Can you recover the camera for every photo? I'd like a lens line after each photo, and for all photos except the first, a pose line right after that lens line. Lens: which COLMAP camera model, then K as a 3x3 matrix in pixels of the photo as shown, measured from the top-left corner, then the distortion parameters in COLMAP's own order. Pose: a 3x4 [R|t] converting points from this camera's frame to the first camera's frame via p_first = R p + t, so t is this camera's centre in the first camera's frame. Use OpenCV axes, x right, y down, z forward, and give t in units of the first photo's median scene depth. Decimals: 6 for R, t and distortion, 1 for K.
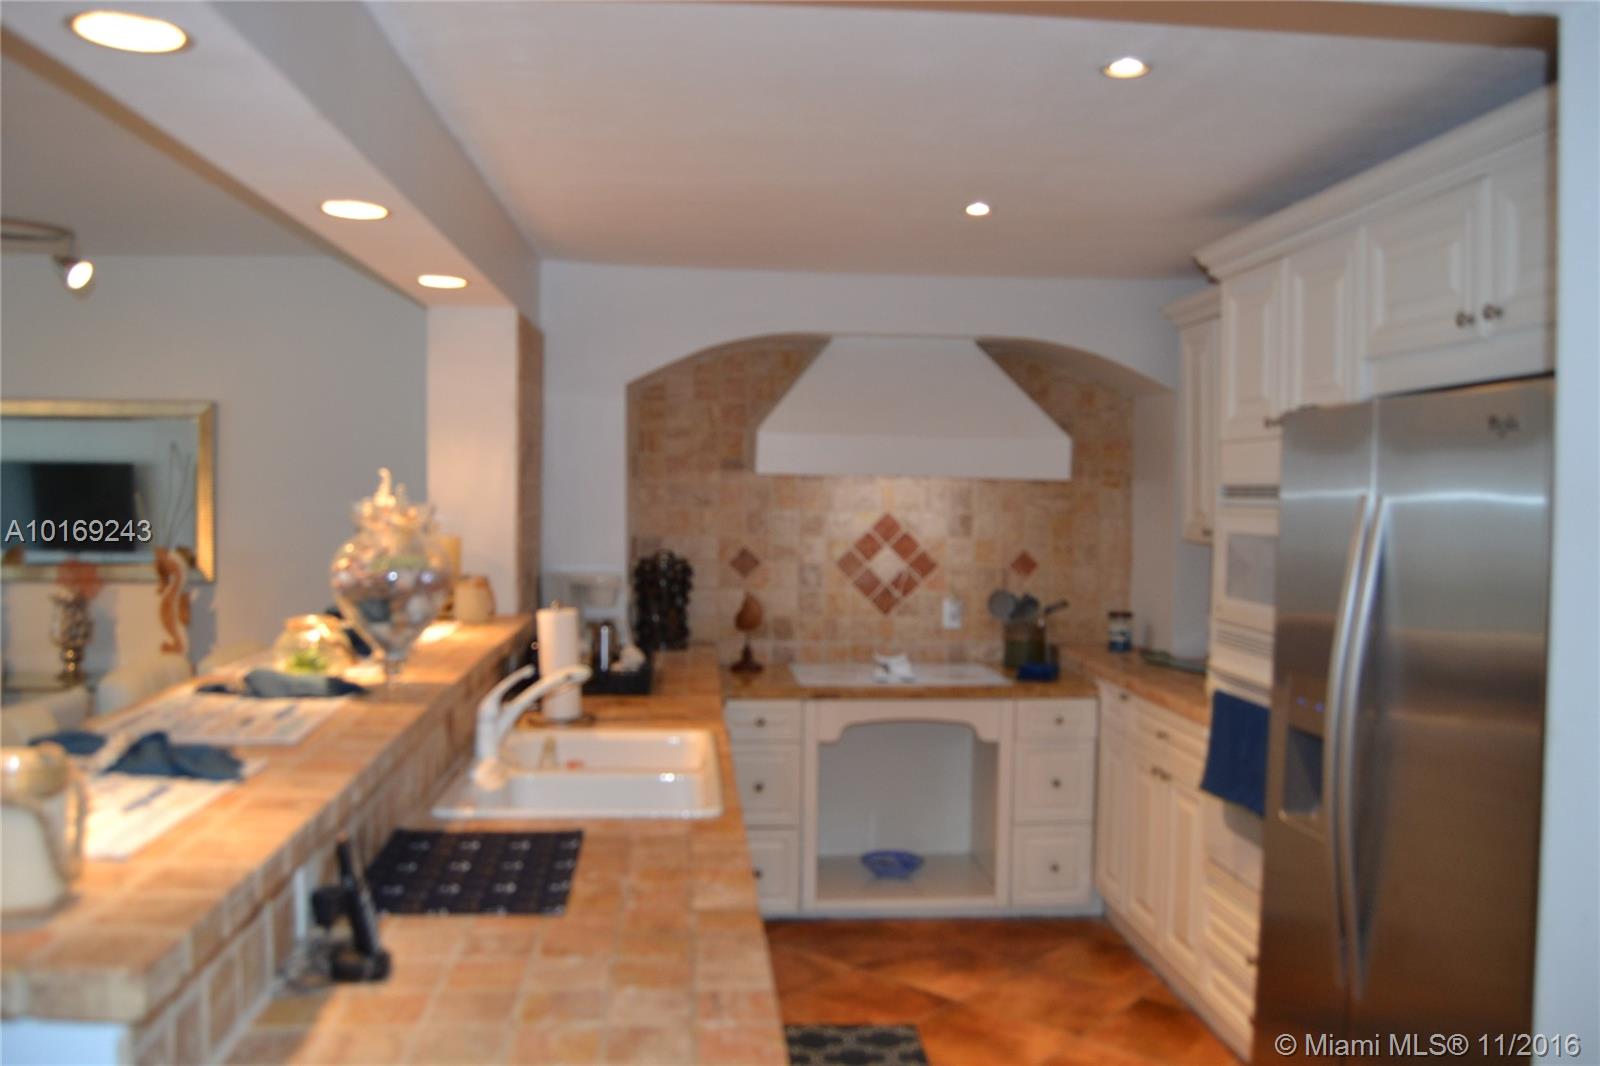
lens RADIAL K [[1284.6, 0, 795.0], [0, 1284.6, 523.3], [0, 0, 1]] dist [-0.095789, 0.034984]
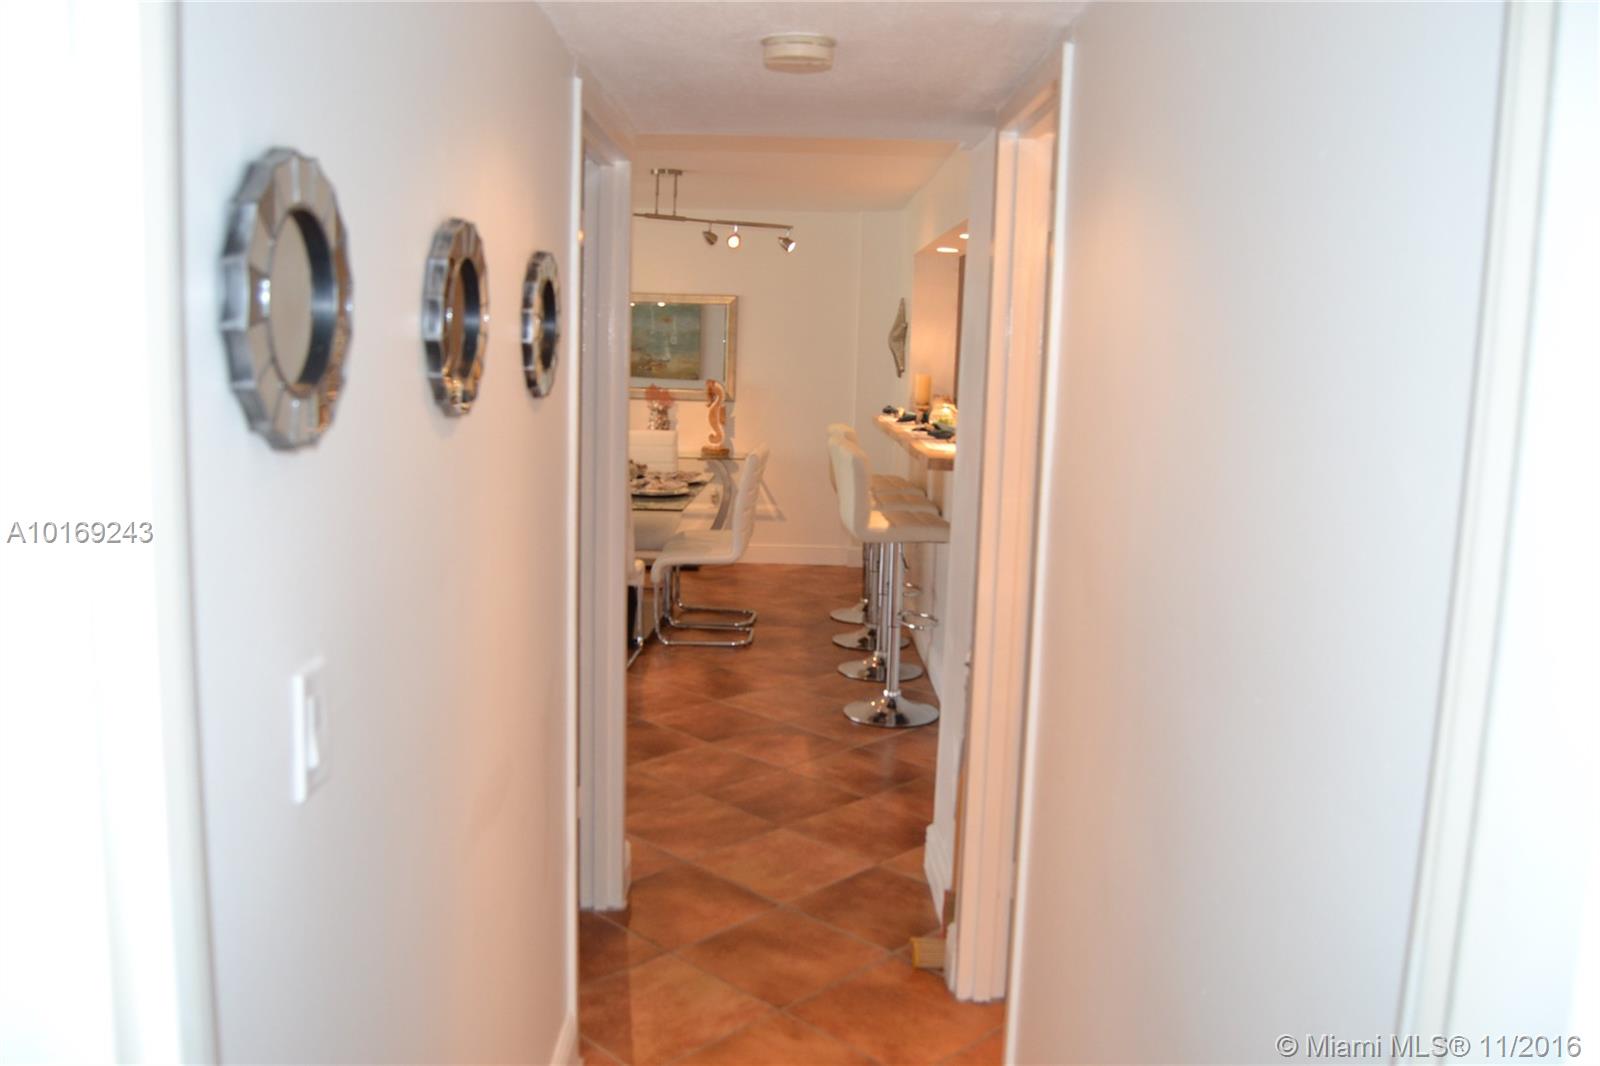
lens RADIAL K [[1284.6, 0, 800.1], [0, 1284.6, 533.1], [0, 0, 1]] dist [-0.095789, 0.034984]
pose [[0.997153, 0.029920, -0.069214, -0.250602], [-0.021777, 0.993063, 0.115548, 0.022051], [0.072191, -0.113712, 0.990888, -0.777084]]
